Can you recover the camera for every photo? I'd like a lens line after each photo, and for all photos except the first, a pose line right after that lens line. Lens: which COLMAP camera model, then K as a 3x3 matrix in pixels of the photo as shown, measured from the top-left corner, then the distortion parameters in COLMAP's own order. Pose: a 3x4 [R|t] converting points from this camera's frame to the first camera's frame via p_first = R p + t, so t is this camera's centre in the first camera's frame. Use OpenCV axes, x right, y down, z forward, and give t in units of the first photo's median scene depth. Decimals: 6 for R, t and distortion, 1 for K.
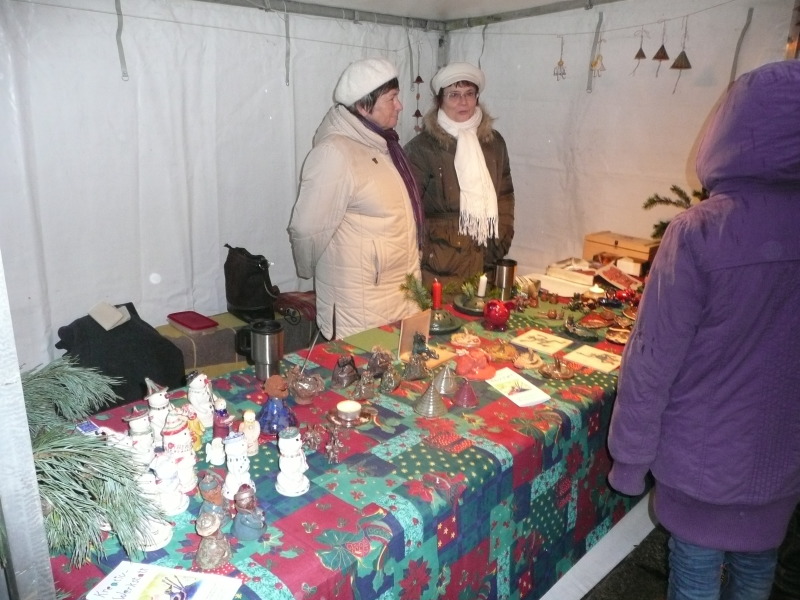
lens RADIAL K [[664.2, 0, 398.6], [0, 664.2, 301.1], [0, 0, 1]] dist [-0.016670, 0.006565]
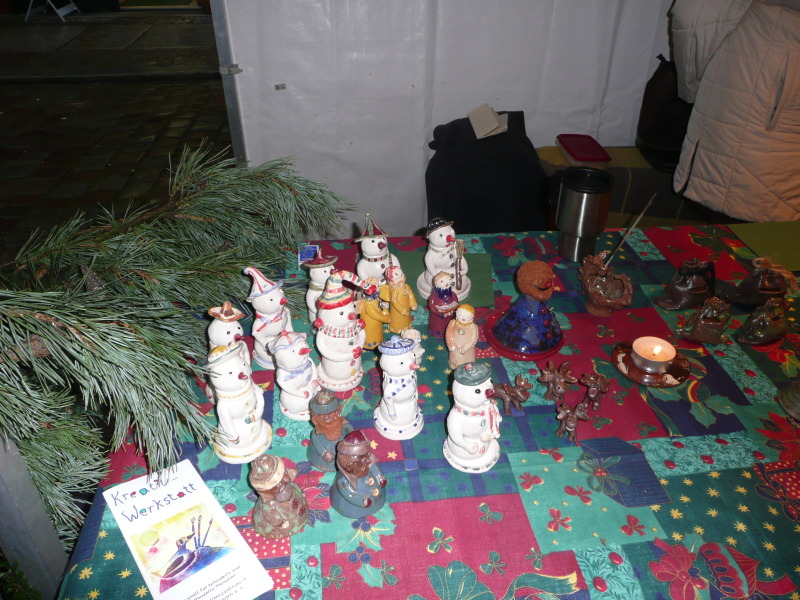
lens RADIAL K [[664.2, 0, 403.1], [0, 664.2, 301.5], [0, 0, 1]] dist [-0.016670, 0.006565]
pose [[0.752626, 0.333946, -0.567480, 0.082723], [-0.174778, 0.932250, 0.316802, -0.027009], [0.634828, -0.139250, 0.760002, 0.466705]]
